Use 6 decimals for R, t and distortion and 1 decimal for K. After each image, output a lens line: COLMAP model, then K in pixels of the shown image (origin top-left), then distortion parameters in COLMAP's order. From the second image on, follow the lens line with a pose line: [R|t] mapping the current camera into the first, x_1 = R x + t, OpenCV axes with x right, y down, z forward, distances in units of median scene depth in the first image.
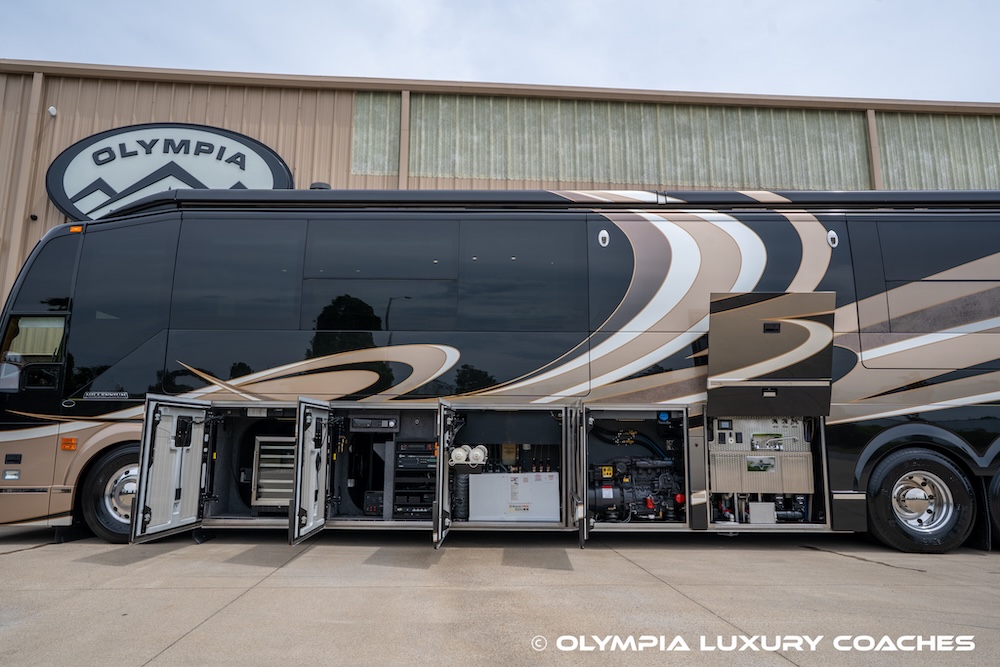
lens RADIAL K [[704.7, 0, 499.4], [0, 704.7, 331.4], [0, 0, 1]] dist [-0.012834, 0.043384]
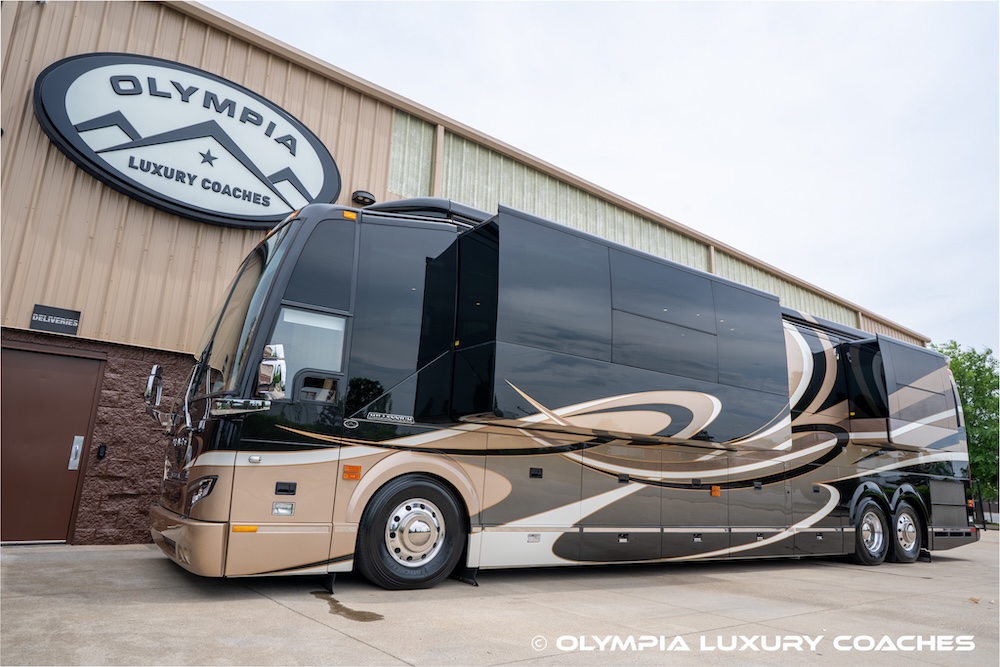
lens RADIAL K [[654.1, 0, 500.9], [0, 654.1, 333.2], [0, 0, 1]] dist [-0.023734, 0.042601]
pose [[0.818151, 0.158559, 0.552710, -0.901832], [-0.140273, 0.987225, -0.075571, 0.029464], [-0.557632, -0.015702, 0.829940, 0.257784]]
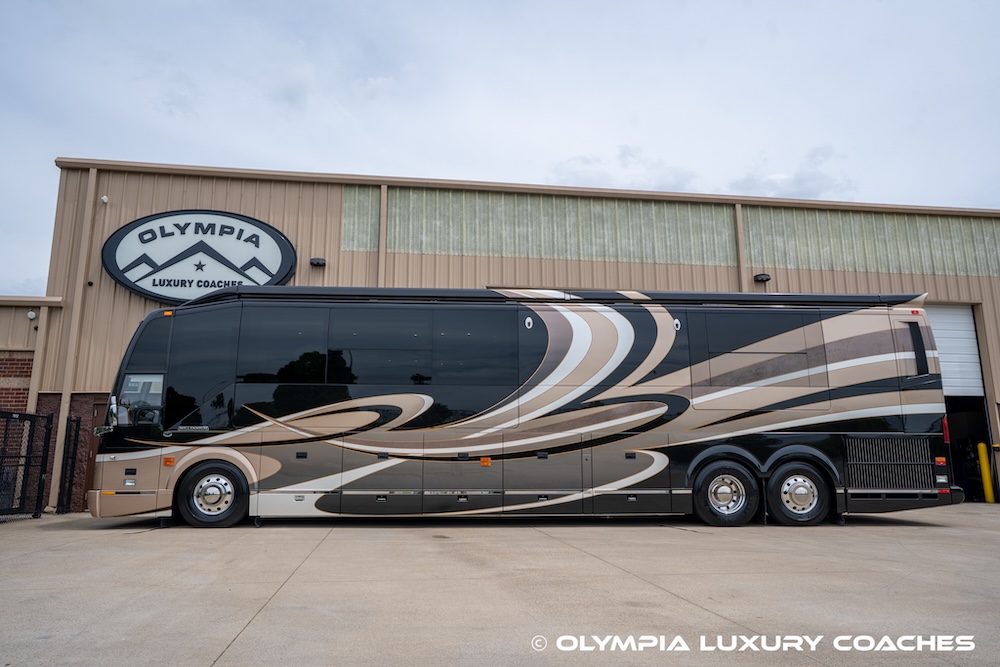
lens RADIAL K [[734.7, 0, 501.0], [0, 734.7, 330.6], [0, 0, 1]] dist [-0.008474, 0.050475]
pose [[0.997309, 0.006519, 0.073026, -0.027261], [-0.005436, 0.999872, -0.015024, -0.094364], [-0.073114, 0.014587, 0.997217, -0.585586]]
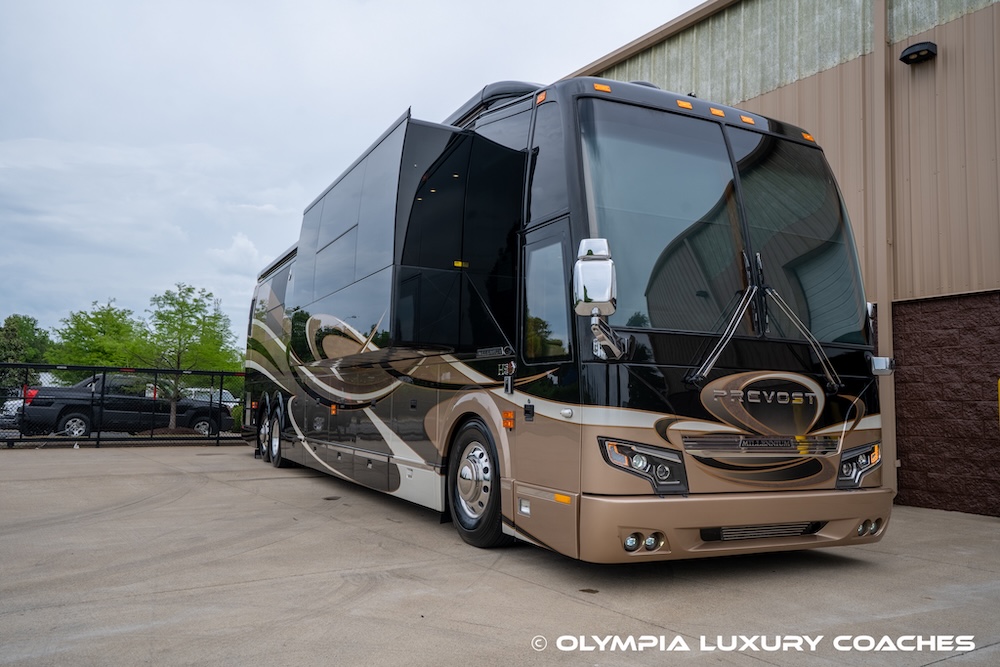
lens RADIAL K [[781.7, 0, 500.0], [0, 781.7, 329.7], [0, 0, 1]] dist [0.001177, 0.052242]
pose [[0.503309, -0.083727, -0.860040, 1.699409], [0.130234, 0.991276, -0.020288, 0.073923], [0.854236, -0.101796, 0.509822, 0.451223]]
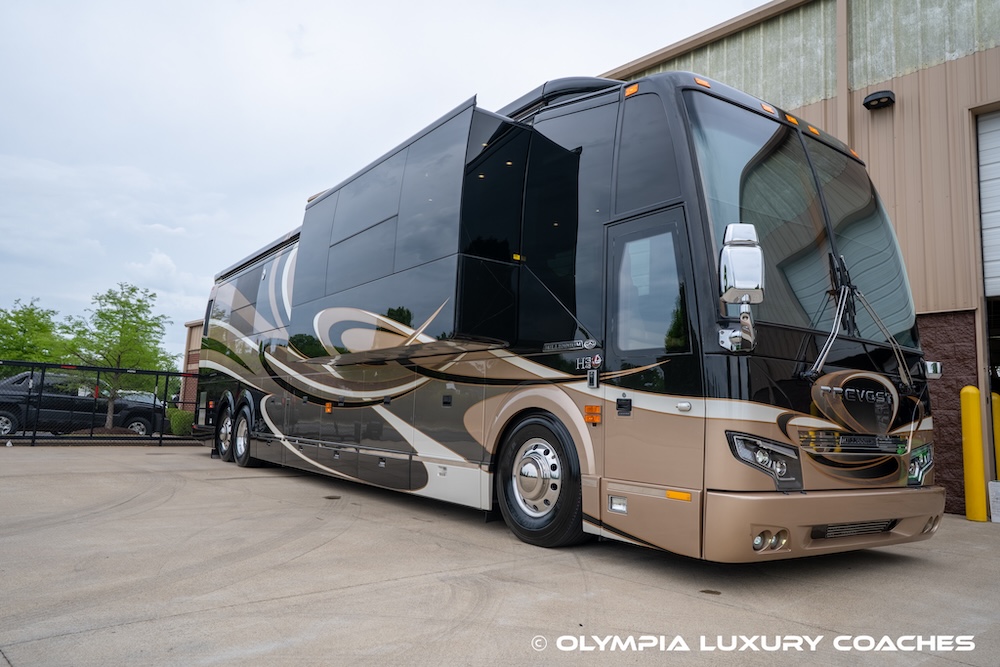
lens RADIAL K [[704.7, 0, 499.4], [0, 704.7, 331.4], [0, 0, 1]] dist [-0.012834, 0.043384]
pose [[0.627559, -0.083416, -0.774087, 1.508999], [0.099610, 0.994675, -0.026433, 0.077003], [0.772170, -0.060518, 0.632527, 0.353168]]
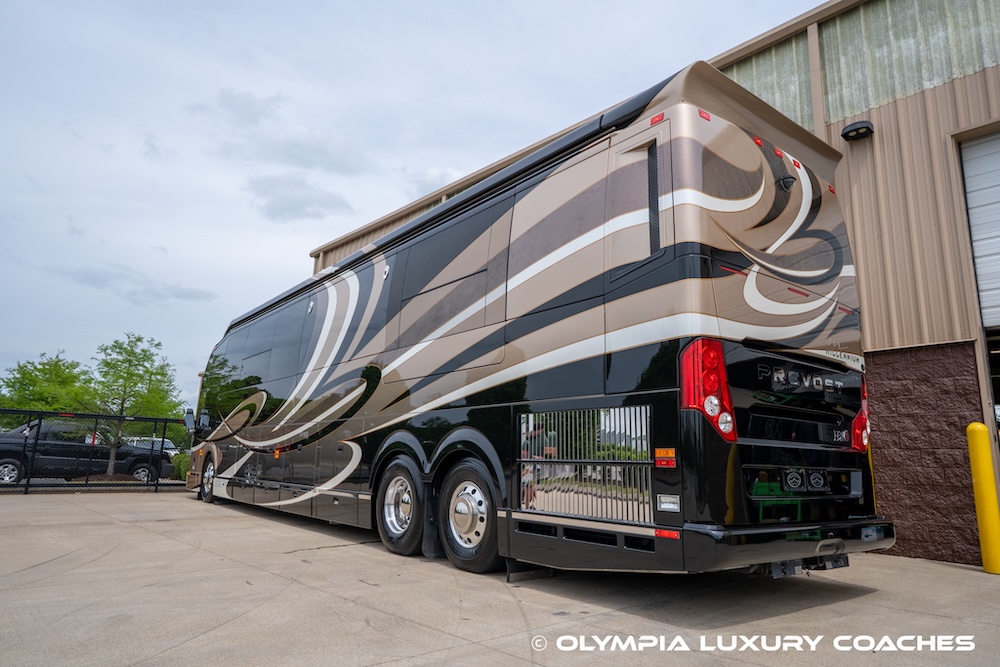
lens RADIAL K [[639.6, 0, 499.4], [0, 639.6, 331.9], [0, 0, 1]] dist [-0.020287, 0.030122]
pose [[0.617922, -0.149016, -0.771989, 1.415255], [0.110494, 0.988589, -0.102384, 0.094603], [0.778437, -0.022034, 0.627336, 0.501022]]
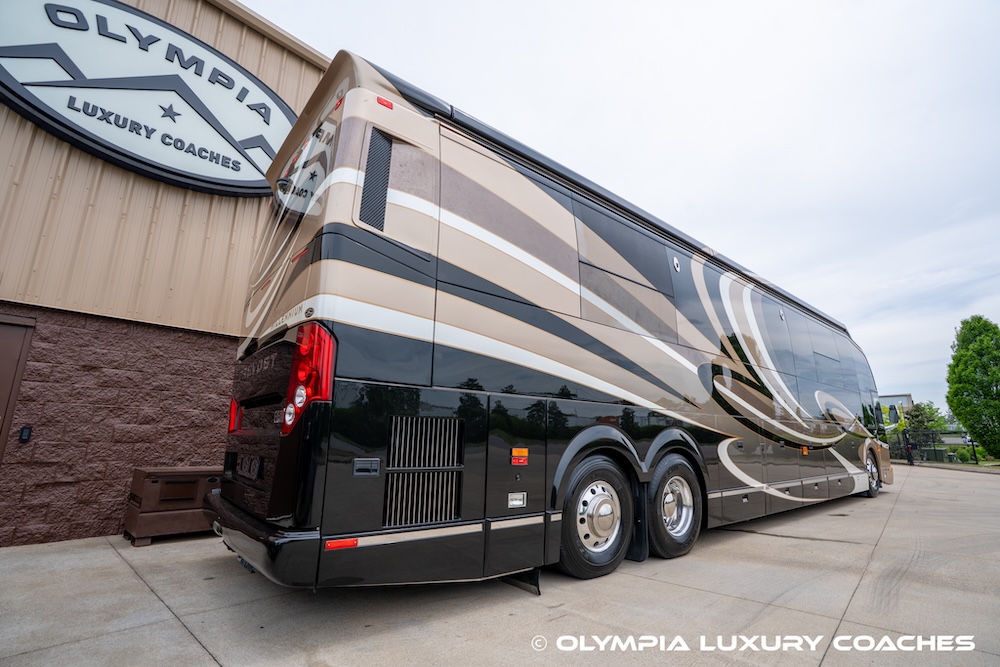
lens RADIAL K [[467.3, 0, 504.3], [0, 467.3, 331.8], [0, 0, 1]] dist [-0.057870, 0.021538]
pose [[0.725388, 0.156461, 0.670323, -0.775736], [-0.126142, 0.987548, -0.094002, 0.066604], [-0.676684, -0.016368, 0.736092, 0.596852]]
